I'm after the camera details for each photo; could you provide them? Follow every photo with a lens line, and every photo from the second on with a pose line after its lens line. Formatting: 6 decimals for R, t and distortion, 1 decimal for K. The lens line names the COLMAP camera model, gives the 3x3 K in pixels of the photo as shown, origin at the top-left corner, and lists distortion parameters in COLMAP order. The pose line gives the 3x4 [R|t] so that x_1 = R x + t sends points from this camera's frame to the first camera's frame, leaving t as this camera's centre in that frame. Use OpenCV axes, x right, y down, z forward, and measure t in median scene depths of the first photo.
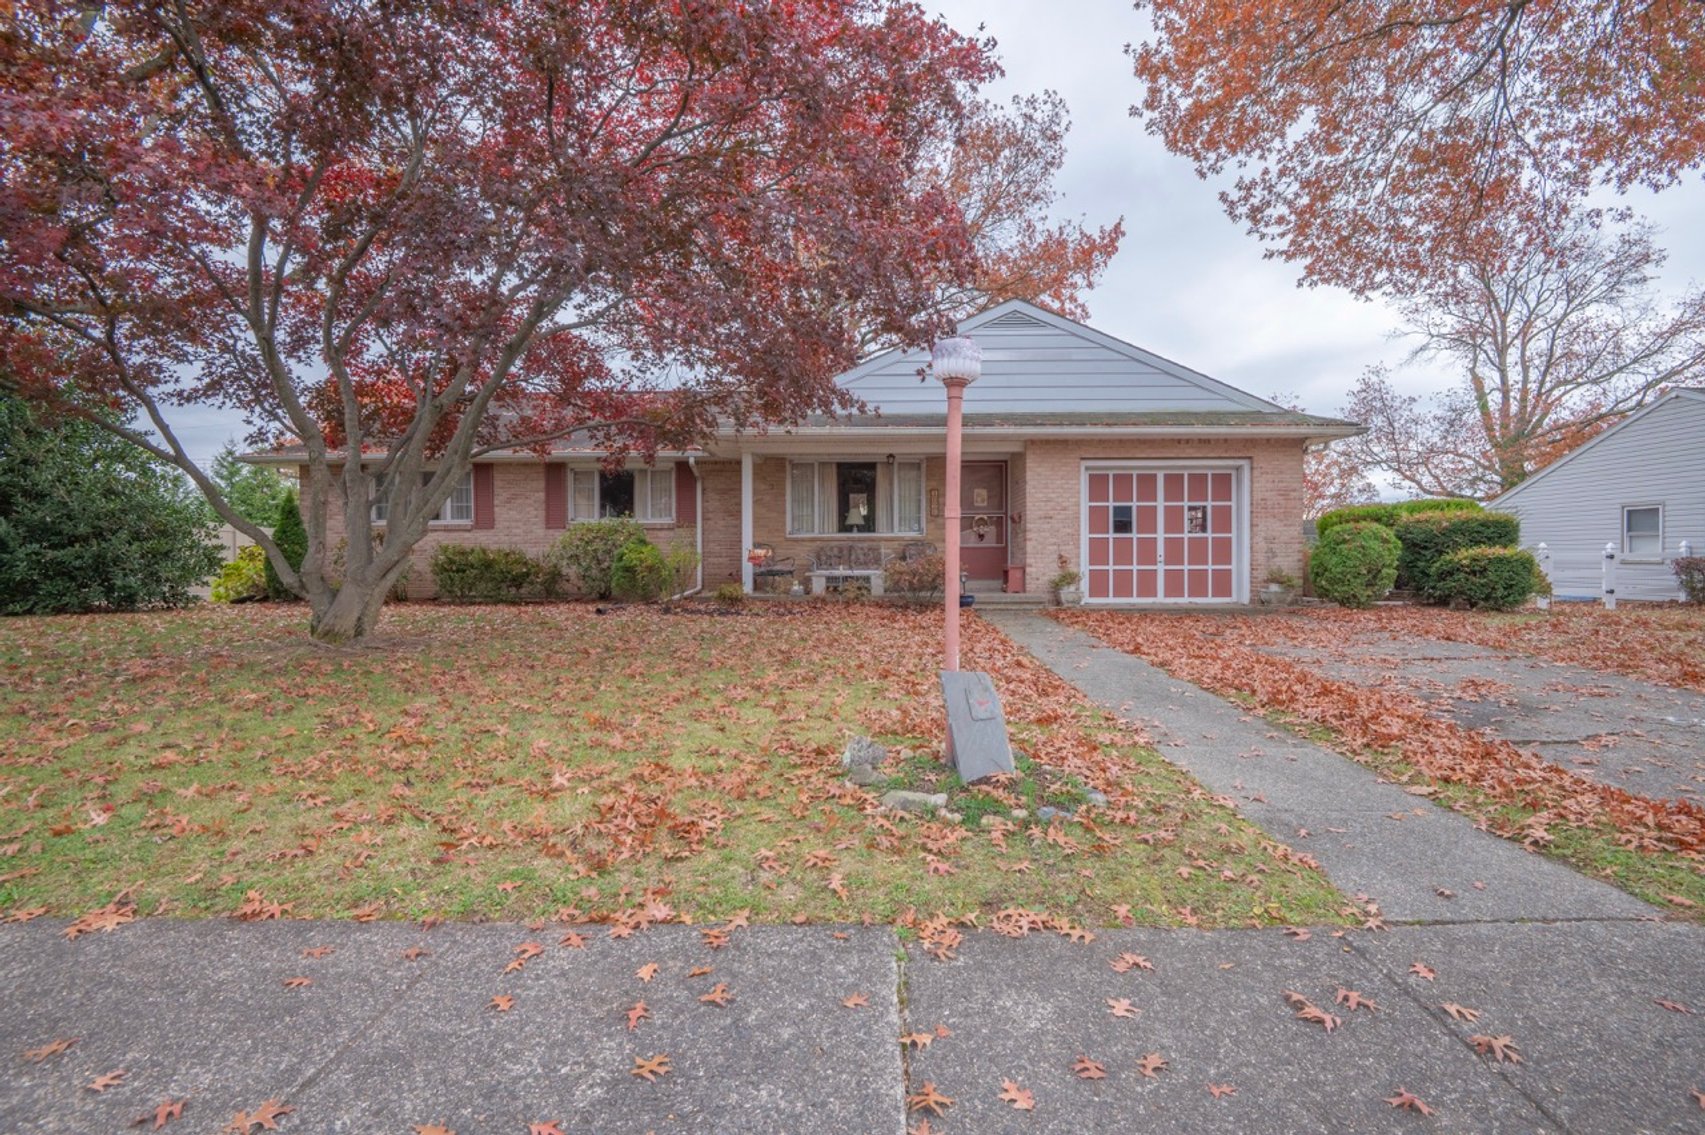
lens RADIAL K [[799.7, 0, 852.5], [0, 799.7, 567.5], [0, 0, 1]] dist [-0.046032, -0.000065]
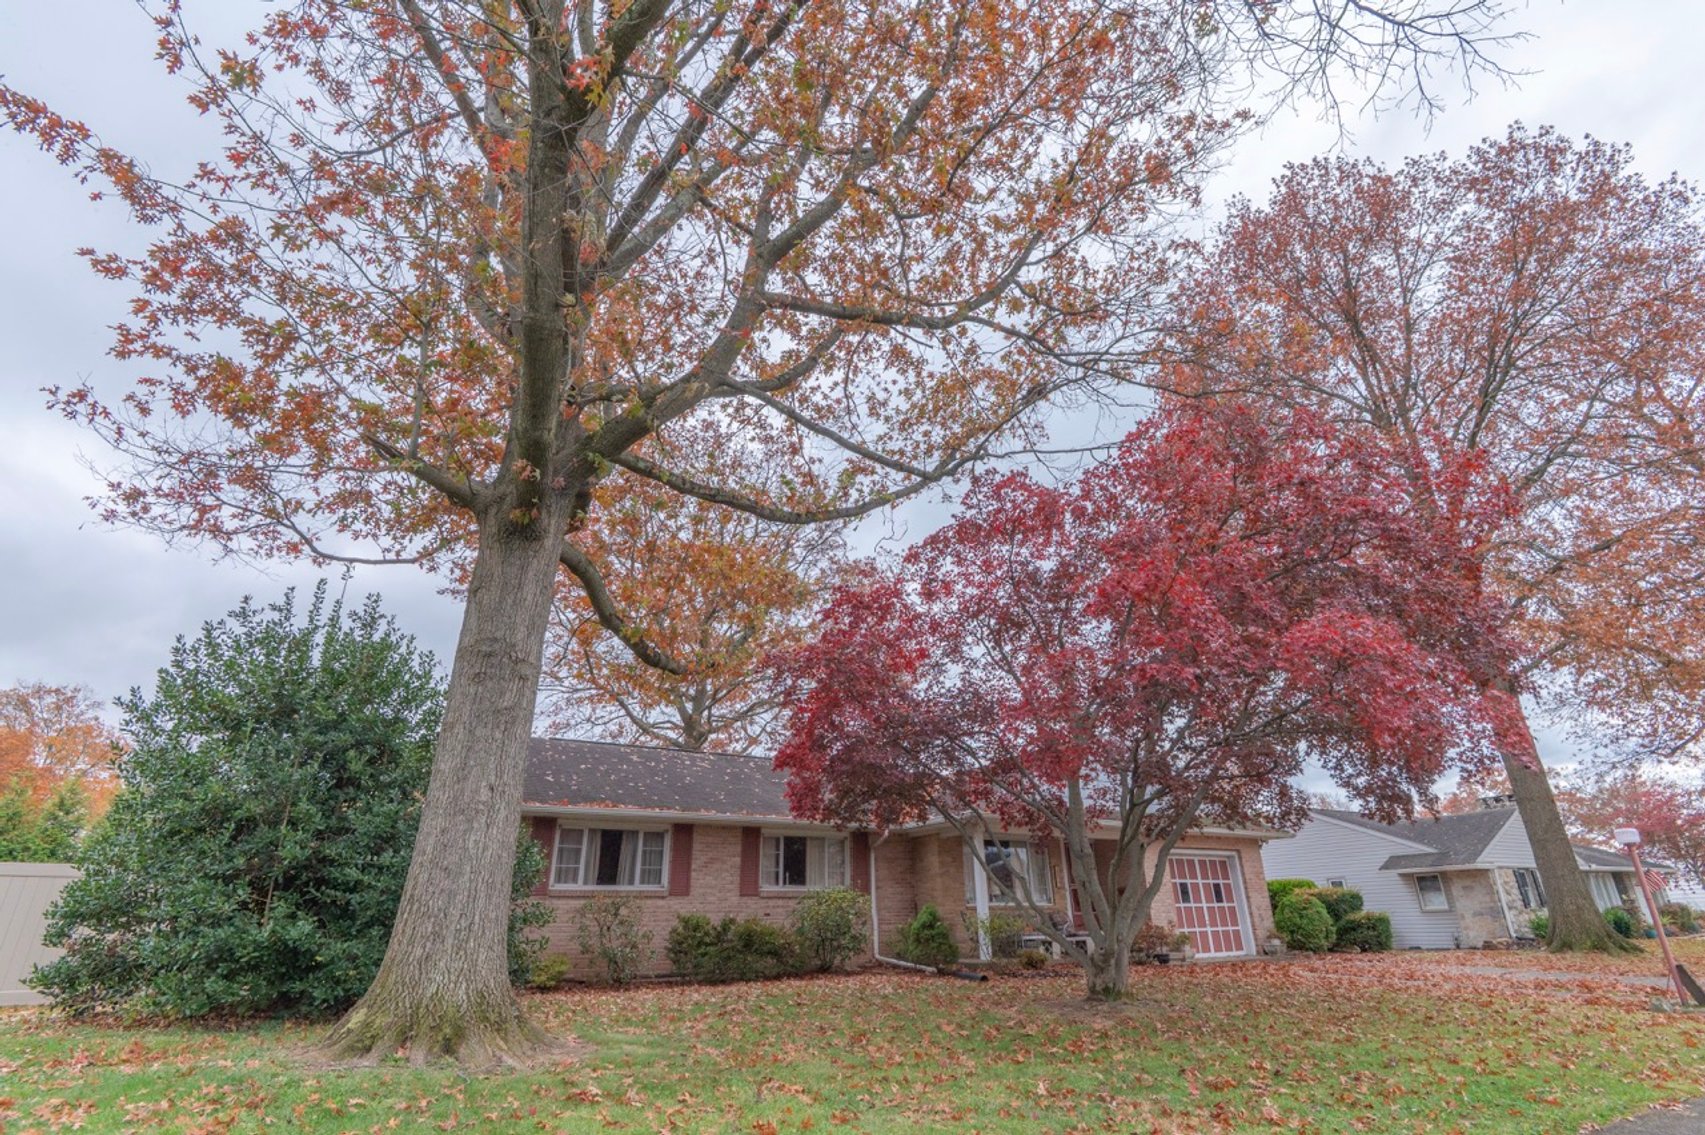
lens RADIAL K [[799.7, 0, 852.5], [0, 799.7, 567.5], [0, 0, 1]] dist [-0.046032, -0.000065]
pose [[0.838968, 0.222572, 0.496582, -0.965547], [0.020706, 0.898815, -0.437838, 0.019014], [-0.543786, 0.377614, 0.749469, 0.065525]]
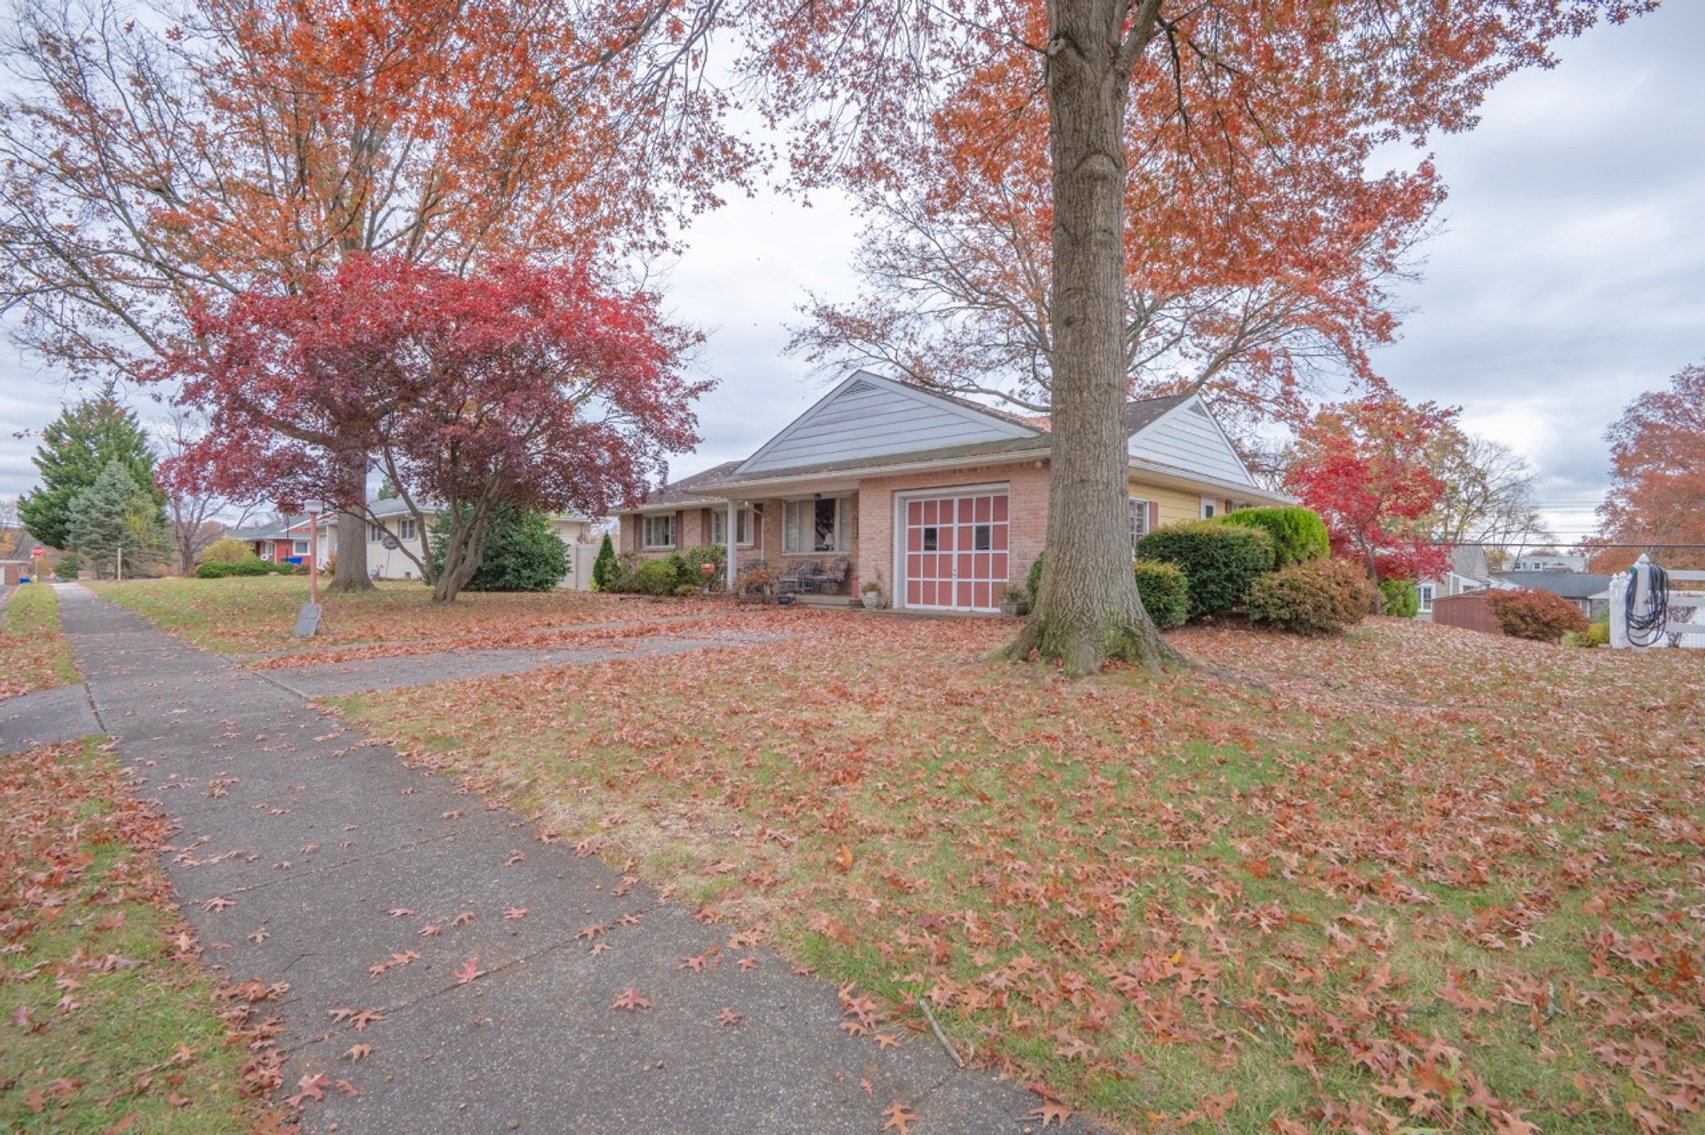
lens RADIAL K [[799.7, 0, 852.5], [0, 799.7, 567.5], [0, 0, 1]] dist [-0.046032, -0.000065]
pose [[0.748910, 0.006168, -0.662643, 1.047942], [-0.017041, 0.999805, -0.009954, -0.004050], [0.662452, 0.018747, 0.748870, 0.028253]]
